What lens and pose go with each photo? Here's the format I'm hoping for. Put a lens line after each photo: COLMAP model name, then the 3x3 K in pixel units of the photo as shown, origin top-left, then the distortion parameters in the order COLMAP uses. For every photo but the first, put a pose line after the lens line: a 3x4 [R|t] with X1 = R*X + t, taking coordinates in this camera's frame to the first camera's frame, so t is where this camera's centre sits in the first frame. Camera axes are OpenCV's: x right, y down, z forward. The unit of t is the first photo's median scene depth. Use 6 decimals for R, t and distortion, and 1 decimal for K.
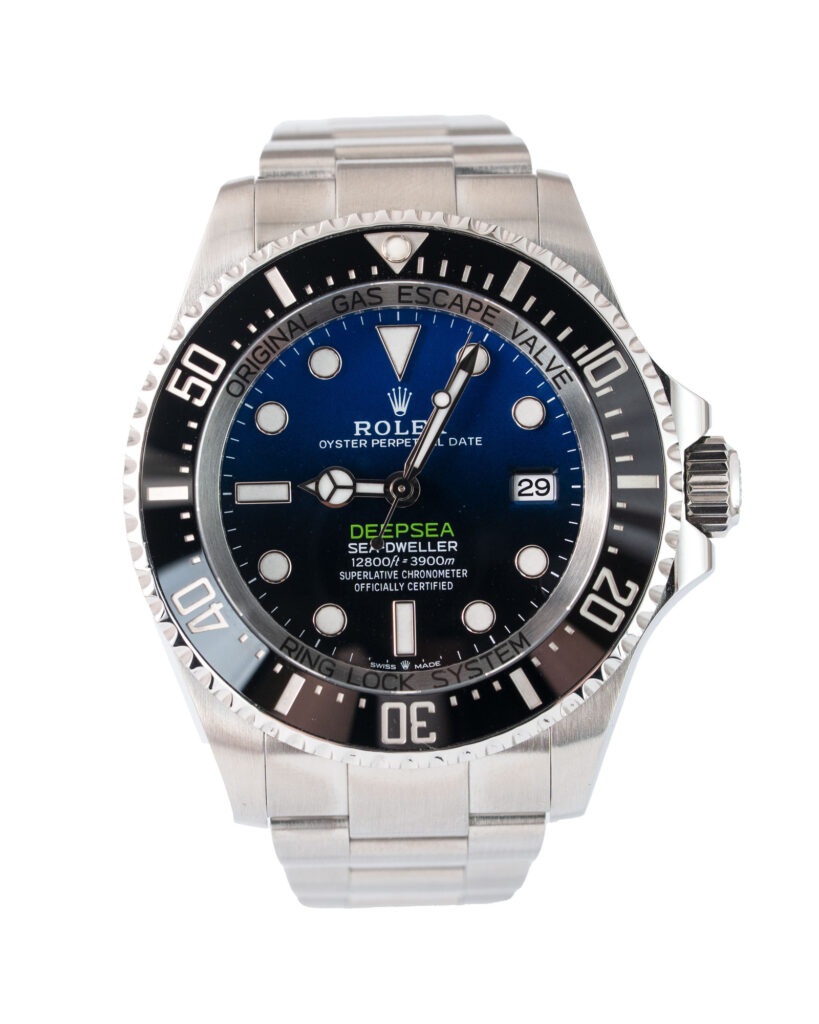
lens RADIAL K [[4638.4, 0, 409.2], [0, 4638.4, 516.9], [0, 0, 1]] dist [0.047200, 0.000000]
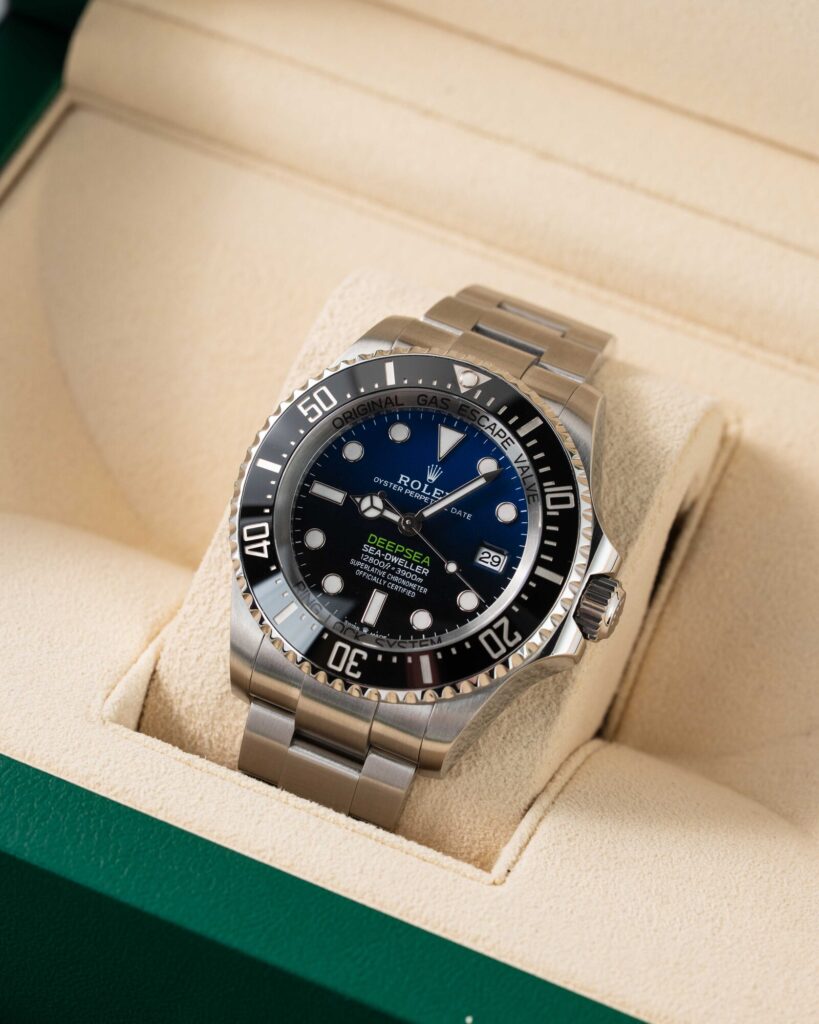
lens RADIAL K [[4638.4, 0, 404.5], [0, 4638.4, 513.9], [0, 0, 1]] dist [0.047200, 0.000000]
pose [[0.902891, 0.381196, -0.198692, 0.299584], [-0.408173, 0.905235, -0.118091, 0.172336], [0.134847, 0.187723, 0.972922, -0.488661]]
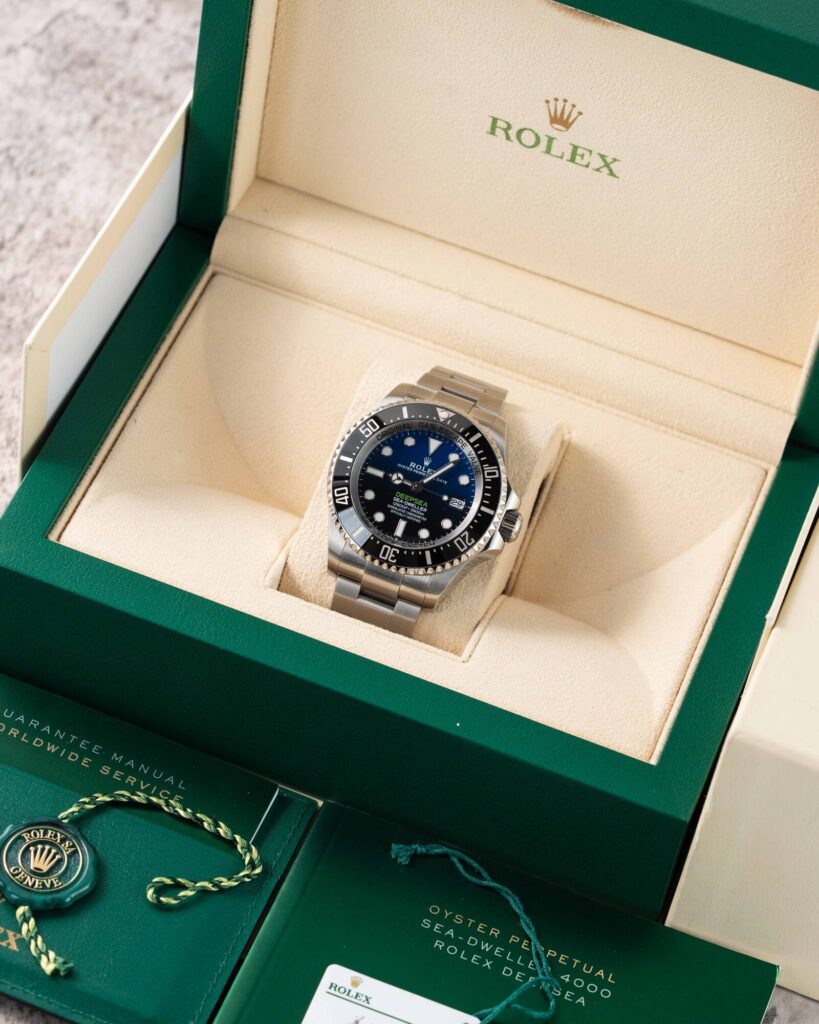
lens RADIAL K [[4638.4, 0, 412.0], [0, 4638.4, 510.5], [0, 0, 1]] dist [0.047200, 0.000000]
pose [[0.923266, 0.364775, -0.120495, 0.374641], [-0.380339, 0.912088, -0.153093, 0.484019], [0.054058, 0.187174, 0.980838, -2.035458]]
